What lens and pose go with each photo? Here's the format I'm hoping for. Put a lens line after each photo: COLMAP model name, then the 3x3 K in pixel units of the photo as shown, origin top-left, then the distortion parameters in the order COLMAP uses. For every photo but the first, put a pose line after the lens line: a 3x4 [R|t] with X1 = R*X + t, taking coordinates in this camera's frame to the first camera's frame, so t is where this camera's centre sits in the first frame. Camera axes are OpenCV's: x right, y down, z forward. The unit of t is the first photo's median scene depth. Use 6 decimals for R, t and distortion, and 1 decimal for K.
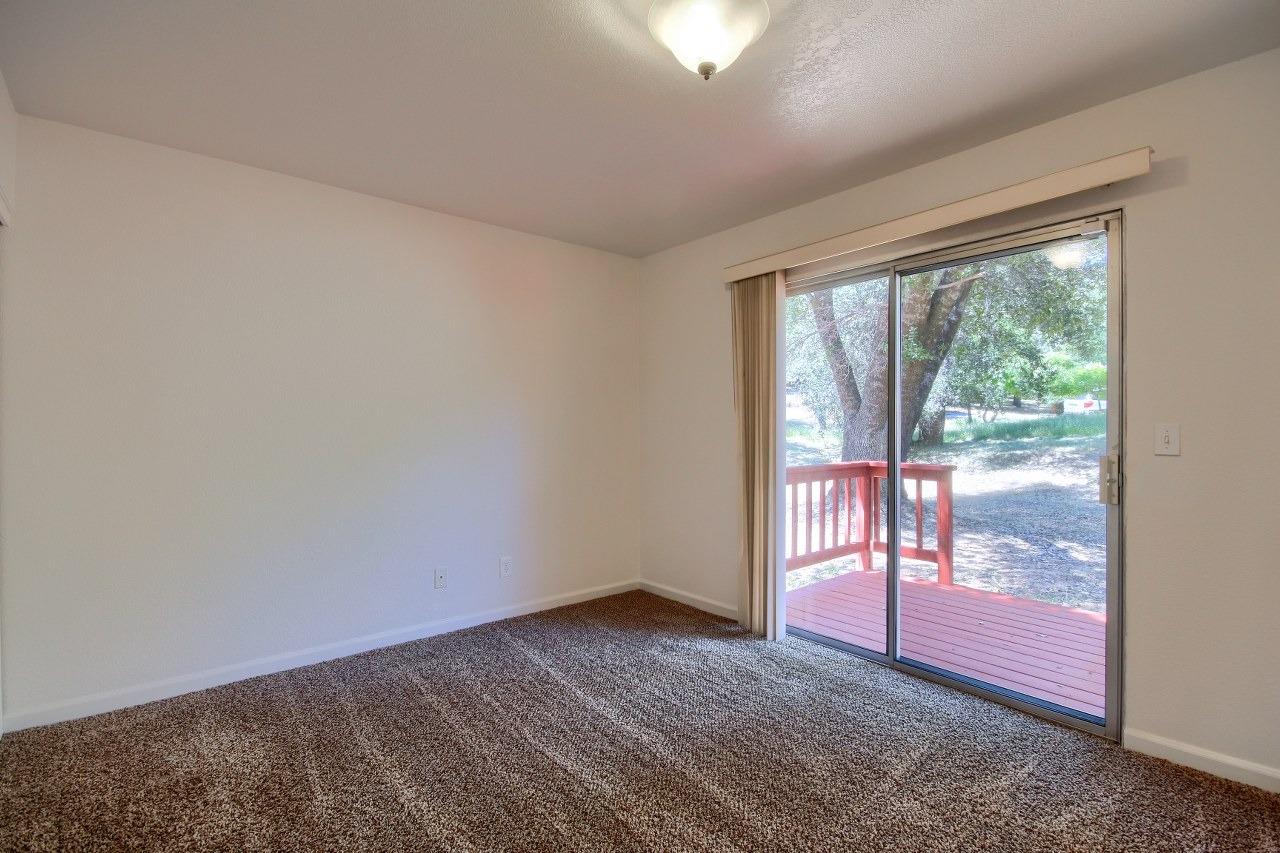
lens RADIAL K [[605.0, 0, 640.9], [0, 605.0, 427.9], [0, 0, 1]] dist [0.010120, 0.000433]
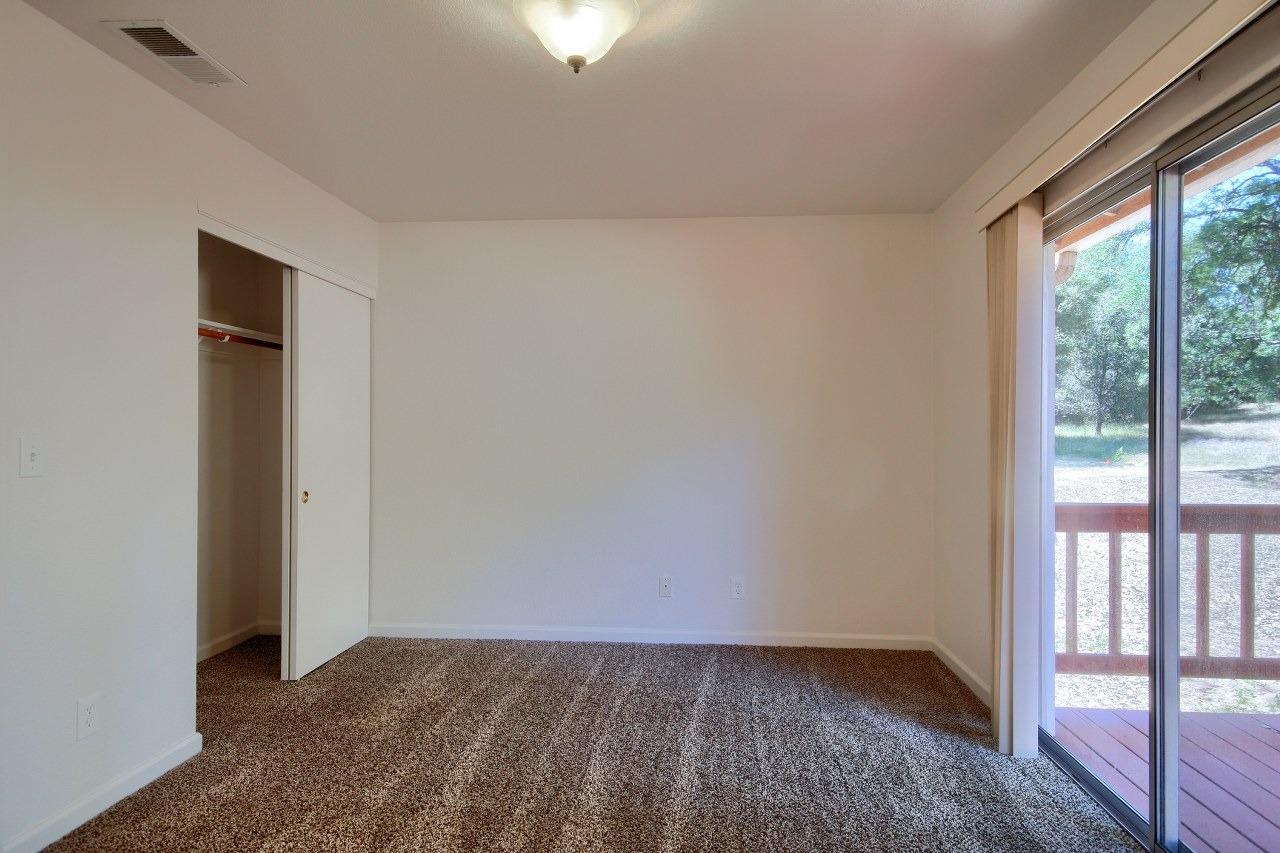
lens RADIAL K [[714.6, 0, 640.2], [0, 714.6, 429.8], [0, 0, 1]] dist [0.023367, -0.000519]
pose [[0.702165, -0.004100, -0.712003, 0.557928], [-0.000197, 0.999982, -0.005952, -0.010446], [0.712015, 0.004319, 0.702151, 0.146868]]
